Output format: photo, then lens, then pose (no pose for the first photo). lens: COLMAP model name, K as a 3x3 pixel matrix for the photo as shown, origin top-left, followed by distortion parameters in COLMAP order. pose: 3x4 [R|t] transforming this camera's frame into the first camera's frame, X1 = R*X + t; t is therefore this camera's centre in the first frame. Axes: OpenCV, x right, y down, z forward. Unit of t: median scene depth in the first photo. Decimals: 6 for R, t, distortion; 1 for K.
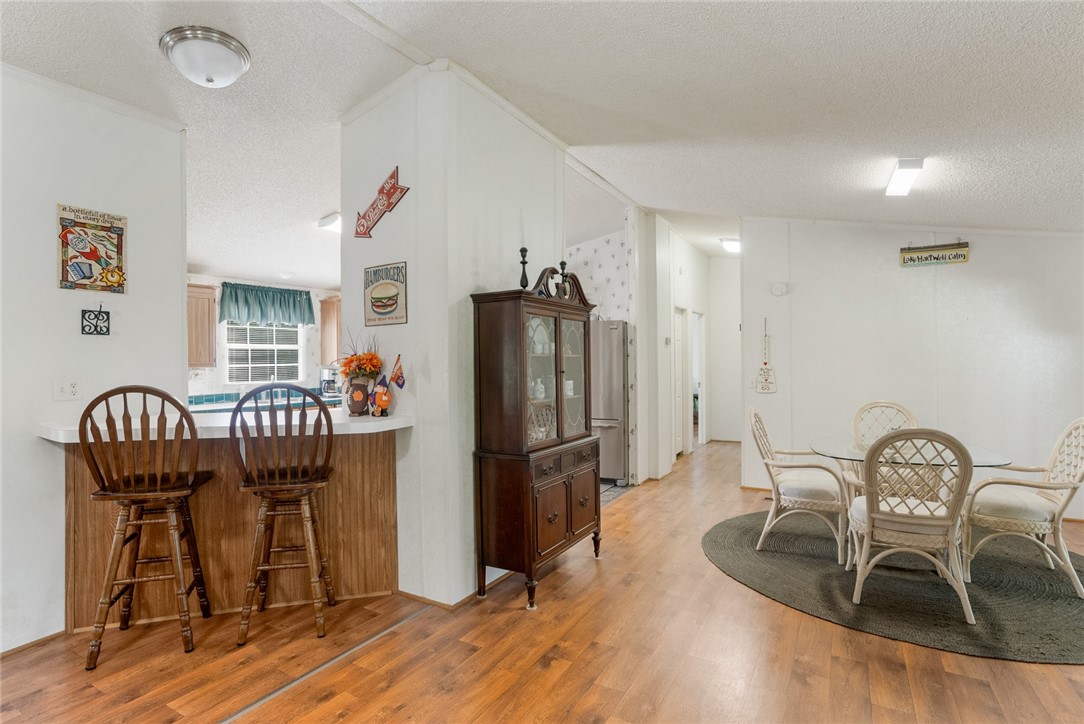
lens RADIAL K [[542.7, 0, 545.7], [0, 542.7, 360.5], [0, 0, 1]] dist [-0.047007, 0.014543]
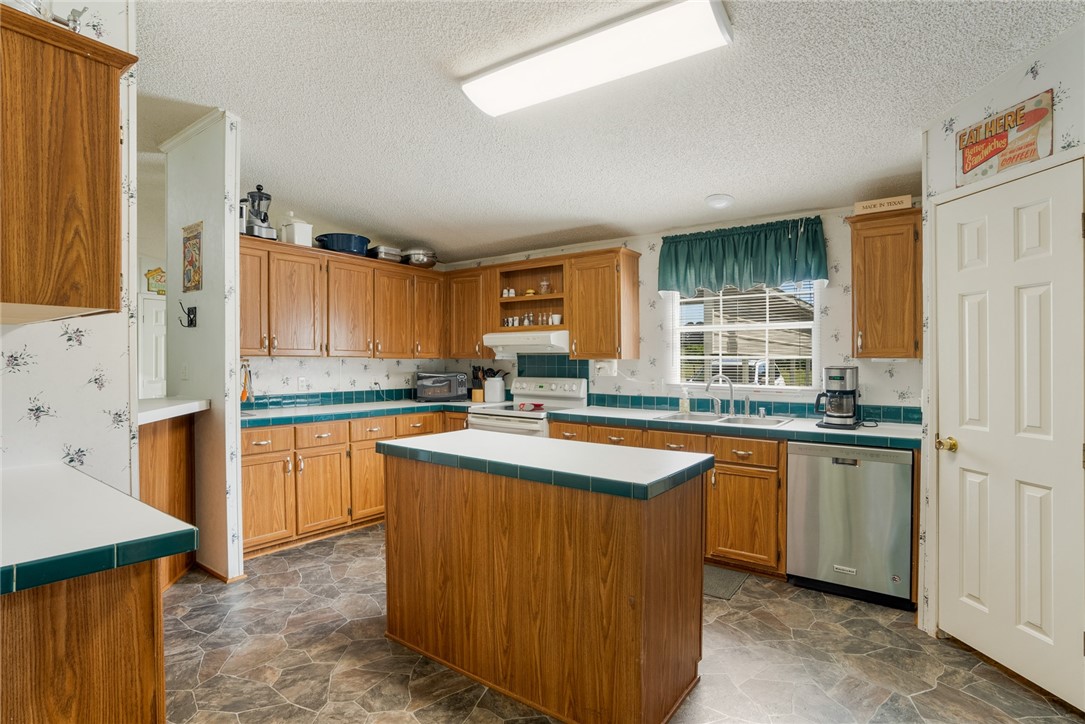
lens RADIAL K [[543.2, 0, 547.4], [0, 543.2, 363.4], [0, 0, 1]] dist [-0.047007, 0.014543]
pose [[-0.094181, 0.027774, -0.995168, 0.107019], [-0.002103, 0.999603, 0.028097, -0.001097], [0.995553, 0.004739, -0.094085, 0.815435]]
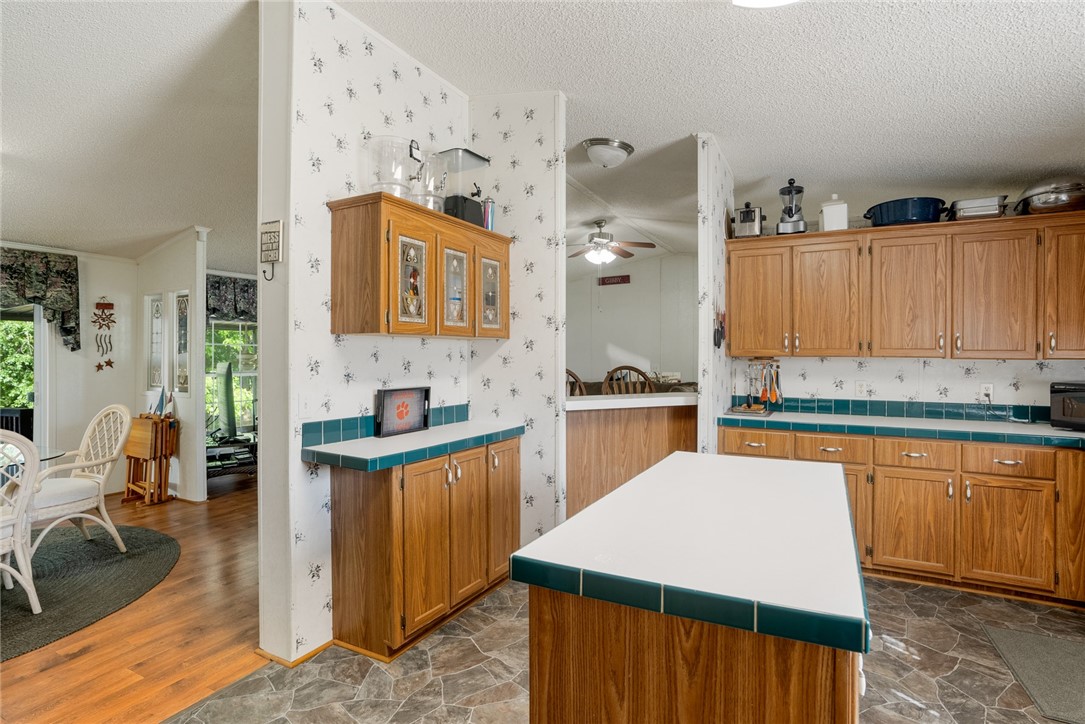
lens RADIAL K [[543.2, 0, 552.4], [0, 543.2, 360.7], [0, 0, 1]] dist [-0.047007, 0.014543]
pose [[-0.998920, 0.019877, -0.041996, -0.168740], [0.019349, 0.999729, 0.012939, 0.000394], [0.042241, 0.012113, -0.999034, 1.001611]]
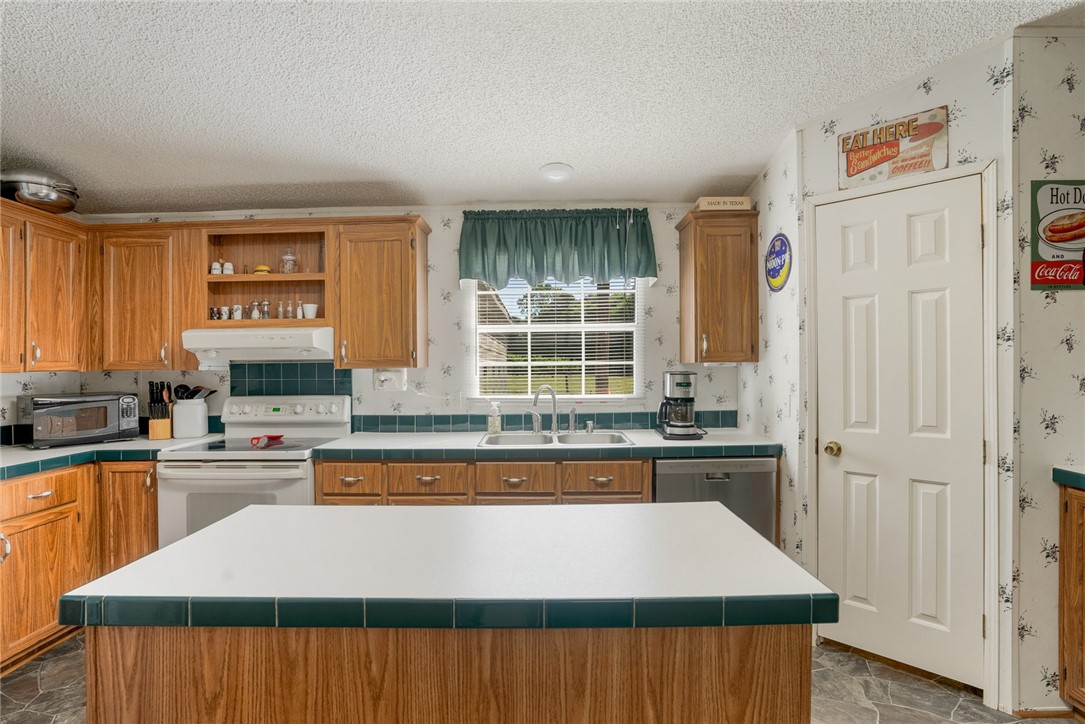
lens RADIAL K [[543.2, 0, 543.9], [0, 543.2, 359.4], [0, 0, 1]] dist [-0.047007, 0.014543]
pose [[0.507129, 0.008122, -0.861832, -0.071842], [-0.000216, 0.999957, 0.009296, 0.000341], [0.861870, -0.004529, 0.507109, 0.700080]]
